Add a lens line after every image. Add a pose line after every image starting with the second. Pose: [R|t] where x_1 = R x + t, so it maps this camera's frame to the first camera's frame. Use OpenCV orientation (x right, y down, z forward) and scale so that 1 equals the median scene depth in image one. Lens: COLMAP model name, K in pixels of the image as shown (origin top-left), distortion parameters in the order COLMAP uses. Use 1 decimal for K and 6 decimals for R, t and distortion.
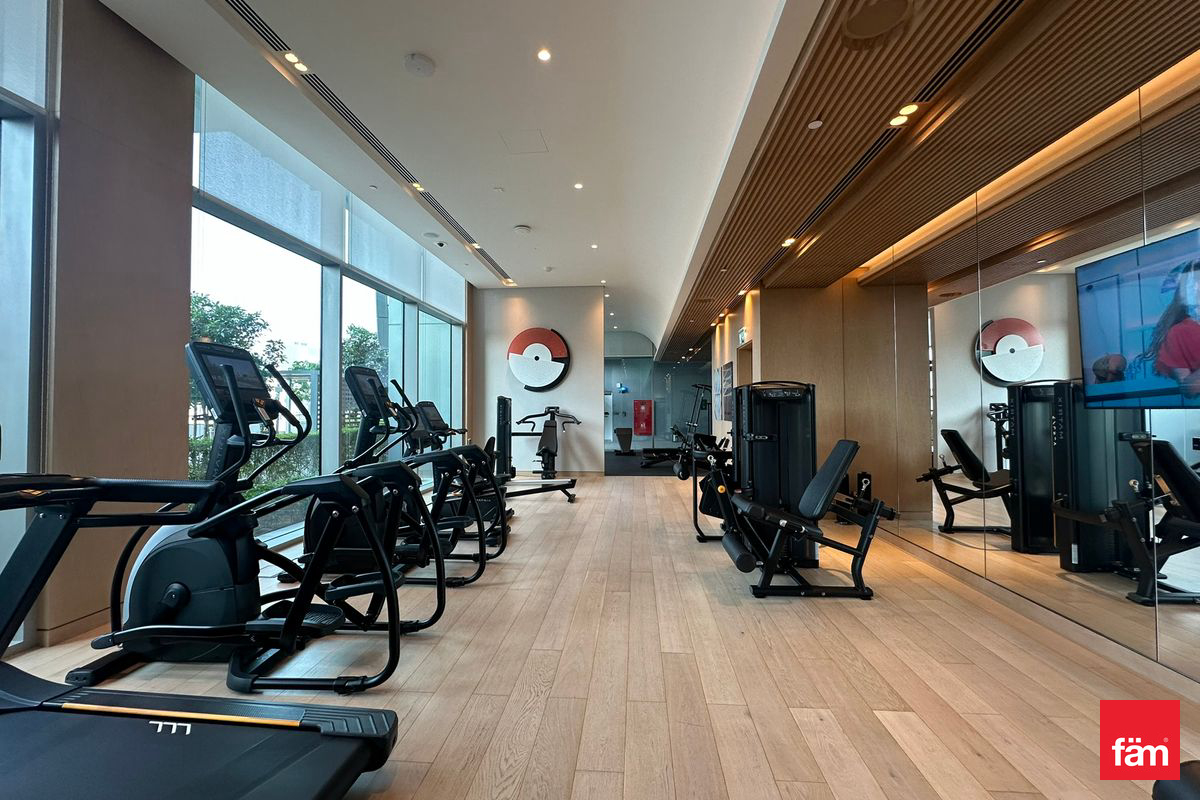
lens RADIAL K [[479.0, 0, 600.0], [0, 479.0, 400.0], [0, 0, 1]] dist [-0.000367, 0.000020]
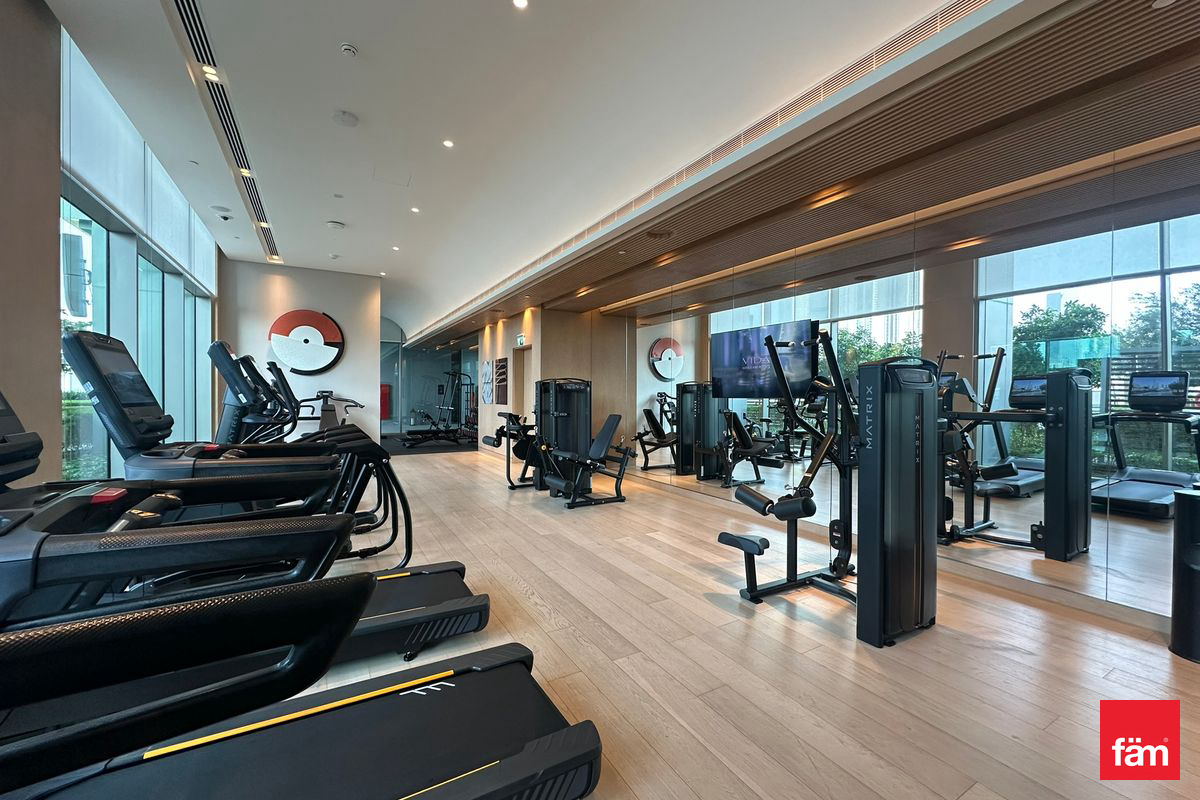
lens RADIAL K [[479.0, 0, 600.0], [0, 479.0, 400.0], [0, 0, 1]] dist [-0.000367, 0.000020]
pose [[0.825477, 0.001563, 0.564433, -0.346989], [-0.020357, 0.999428, 0.027003, -0.010319], [-0.564068, -0.033781, 0.825037, -0.279534]]
